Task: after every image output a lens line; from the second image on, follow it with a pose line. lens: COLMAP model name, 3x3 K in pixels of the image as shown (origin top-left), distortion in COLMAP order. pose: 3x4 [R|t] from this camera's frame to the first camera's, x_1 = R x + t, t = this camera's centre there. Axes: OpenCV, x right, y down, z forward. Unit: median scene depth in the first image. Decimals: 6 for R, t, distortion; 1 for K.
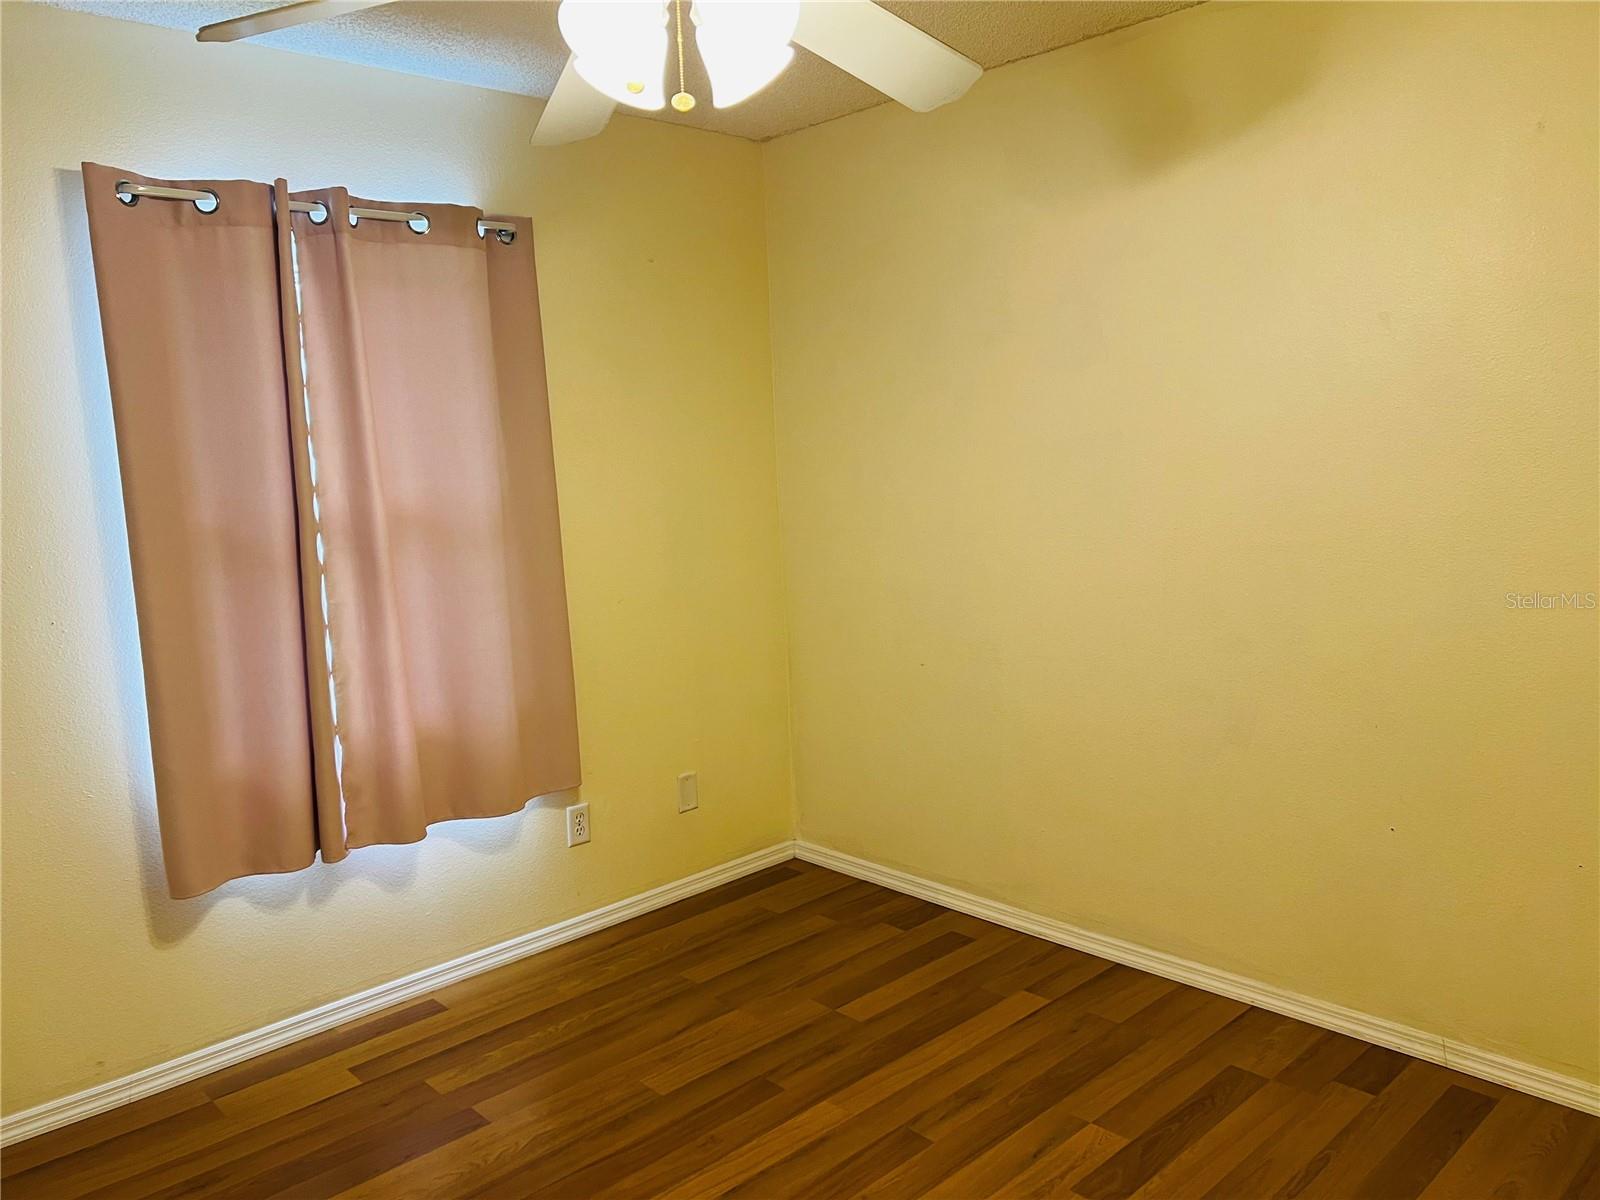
lens RADIAL K [[1205.1, 0, 804.4], [0, 1205.1, 596.5], [0, 0, 1]] dist [0.034285, -0.004672]
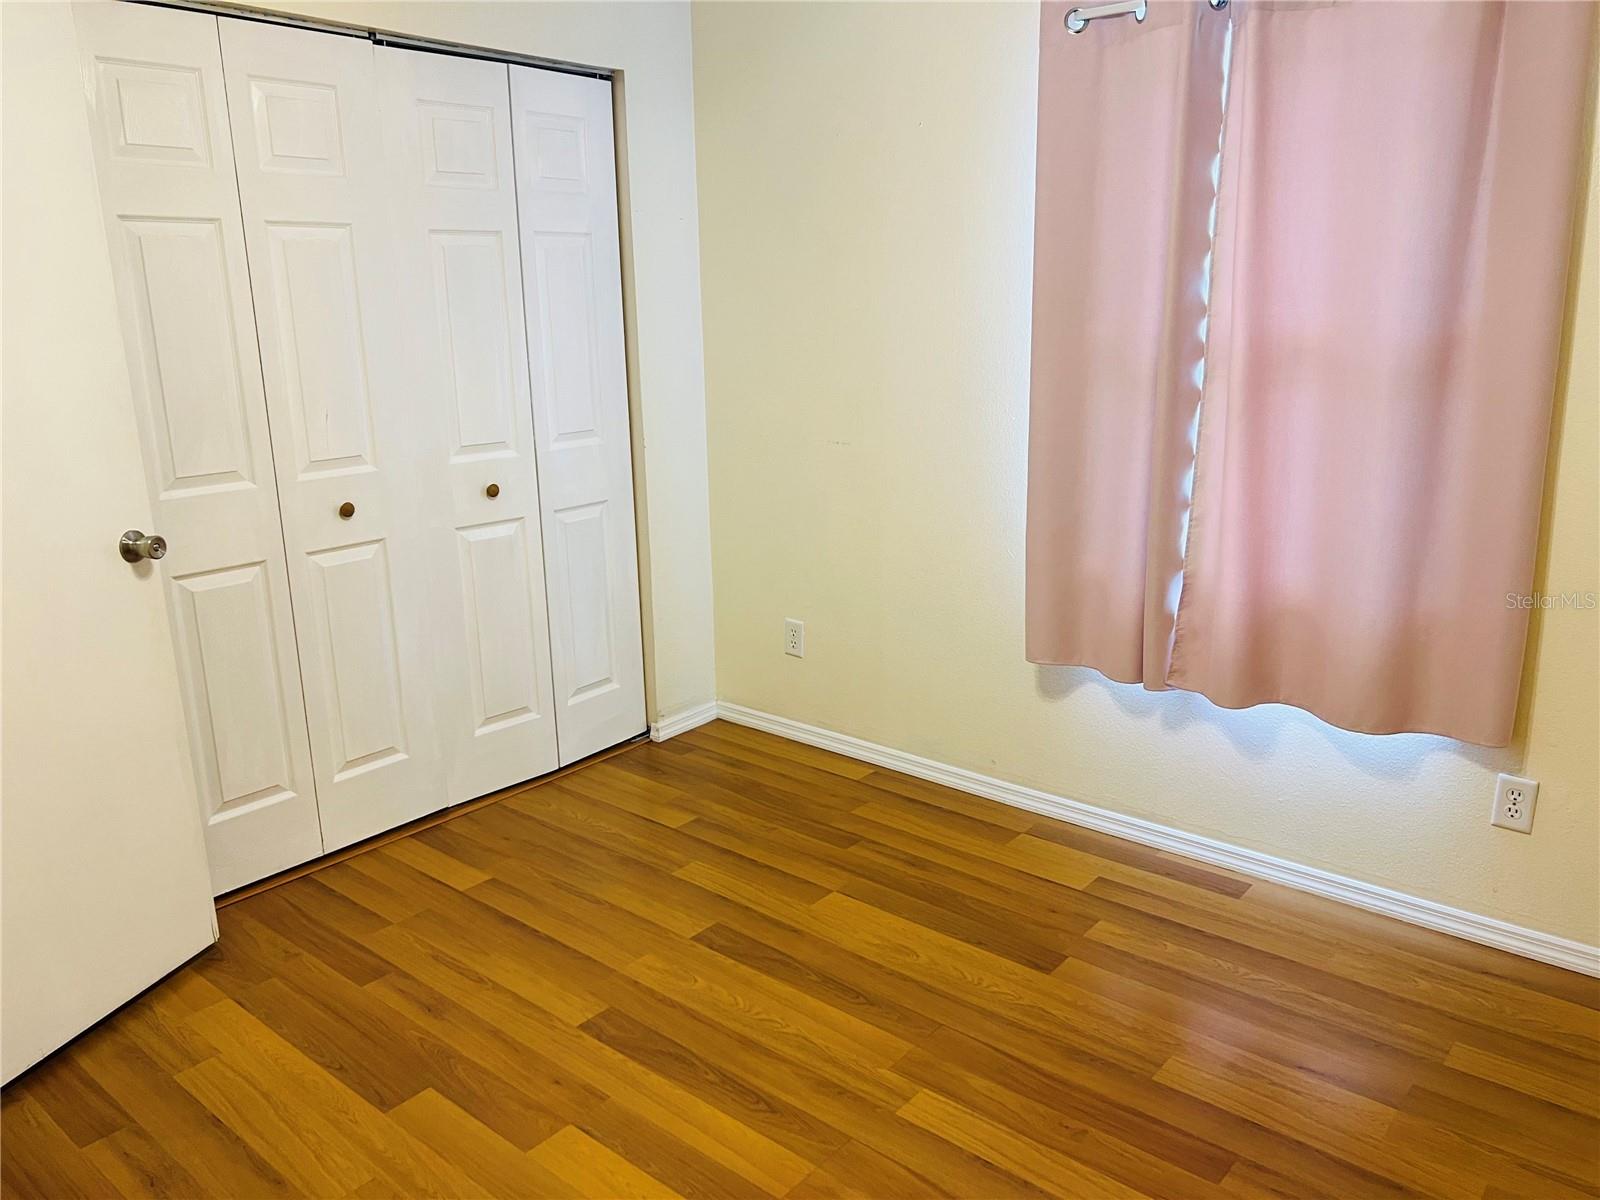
lens RADIAL K [[1205.1, 0, 832.9], [0, 1205.1, 565.6], [0, 0, 1]] dist [0.034285, -0.004672]
pose [[0.148121, 0.257083, -0.954971, 0.483461], [-0.130385, 0.962270, 0.238824, -0.080524], [0.980337, 0.089139, 0.176052, 0.540312]]
